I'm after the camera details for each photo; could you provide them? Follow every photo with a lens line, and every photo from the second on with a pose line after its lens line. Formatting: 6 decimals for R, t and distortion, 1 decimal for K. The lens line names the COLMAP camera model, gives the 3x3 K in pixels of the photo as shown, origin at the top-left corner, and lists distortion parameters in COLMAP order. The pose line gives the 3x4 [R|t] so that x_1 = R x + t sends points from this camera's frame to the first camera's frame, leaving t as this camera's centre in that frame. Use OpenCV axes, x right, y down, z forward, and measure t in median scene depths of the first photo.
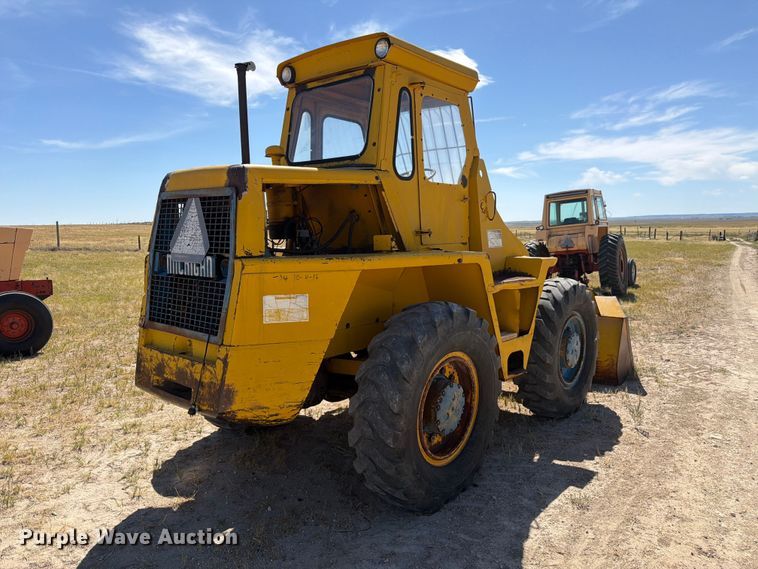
lens RADIAL K [[542.7, 0, 378.0], [0, 542.7, 286.0], [0, 0, 1]] dist [0.043705, -0.057202]
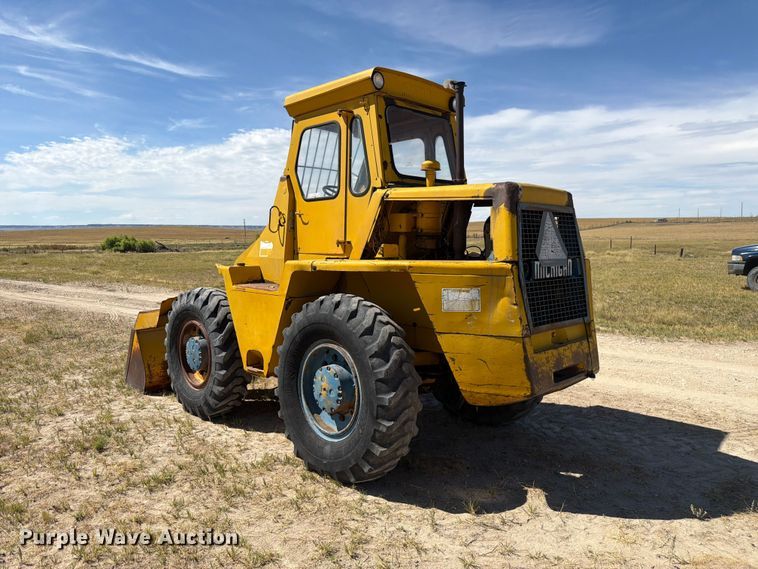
lens RADIAL K [[535.8, 0, 384.2], [0, 535.8, 285.8], [0, 0, 1]] dist [0.060999, -0.082231]
pose [[0.076915, -0.076399, 0.994106, -1.453338], [0.106826, 0.991952, 0.067969, -0.113106], [-0.991298, 0.100969, 0.084457, 1.198510]]
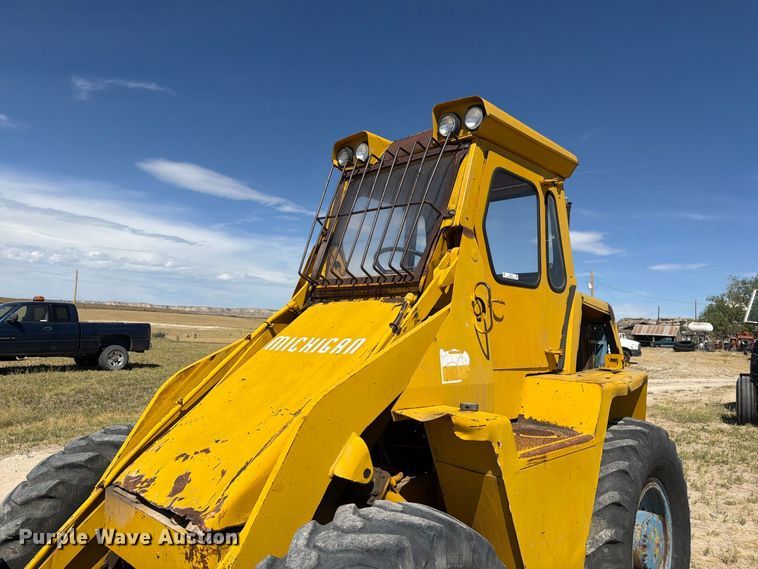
lens RADIAL K [[535.8, 0, 384.6], [0, 535.8, 288.5], [0, 0, 1]] dist [0.060999, -0.082231]
pose [[-0.999000, -0.027544, 0.035219, 0.097279], [-0.026587, 0.999272, 0.027372, -0.268517], [-0.035947, 0.026409, -0.999005, 2.352576]]
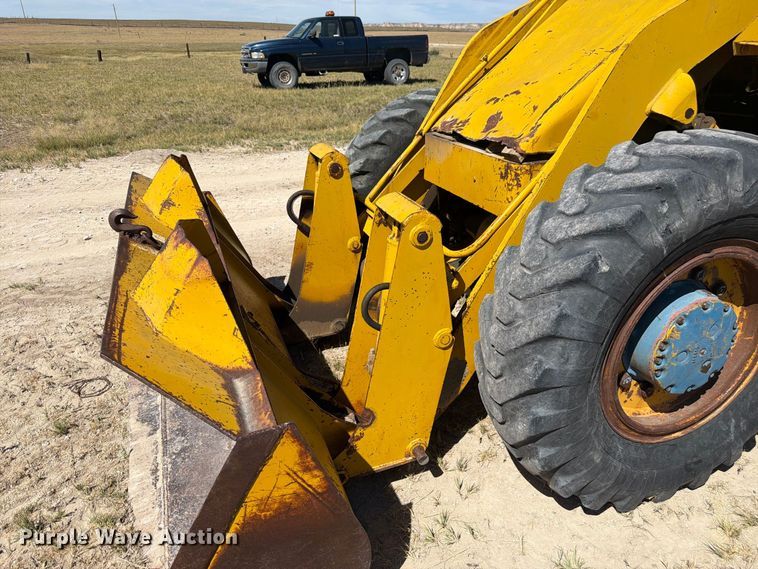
lens RADIAL K [[535.8, 0, 379.4], [0, 535.8, 288.9], [0, 0, 1]] dist [0.060999, -0.082231]
pose [[-0.870995, -0.194545, 0.451132, 0.123644], [0.060392, 0.868895, 0.491299, -0.182617], [-0.487566, 0.455164, -0.745054, 2.415653]]
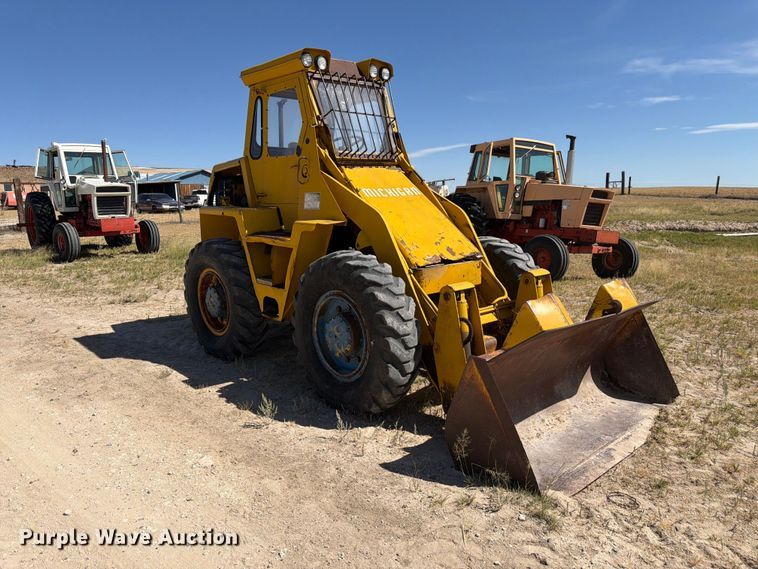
lens RADIAL K [[535.8, 0, 380.8], [0, 535.8, 283.2], [0, 0, 1]] dist [0.060999, -0.082231]
pose [[-0.122950, 0.166439, -0.978357, 1.733992], [-0.088585, 0.980060, 0.177861, -0.175697], [0.988451, 0.108536, -0.105754, 1.736647]]
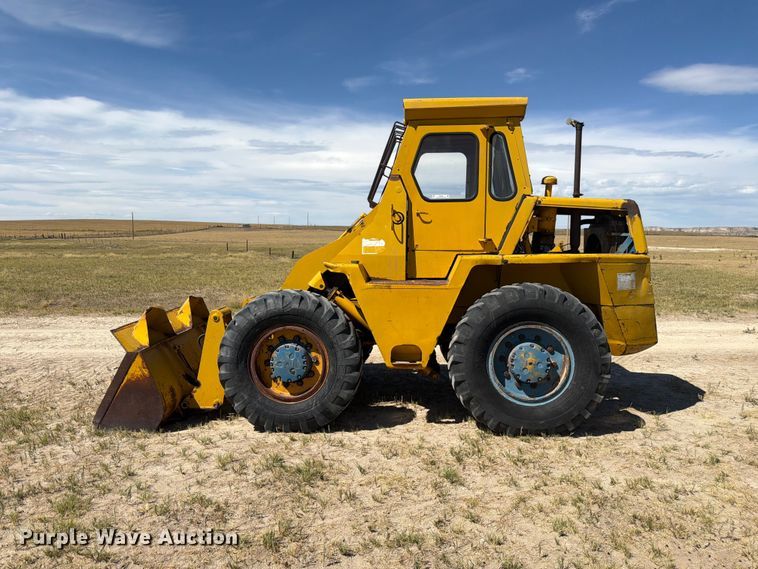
lens RADIAL K [[535.8, 0, 377.2], [0, 535.8, 283.5], [0, 0, 1]] dist [0.060999, -0.082231]
pose [[-0.602449, -0.054255, 0.796312, -1.182811], [0.082506, 0.988109, 0.129742, -0.239378], [-0.793882, 0.143864, -0.590809, 2.536435]]
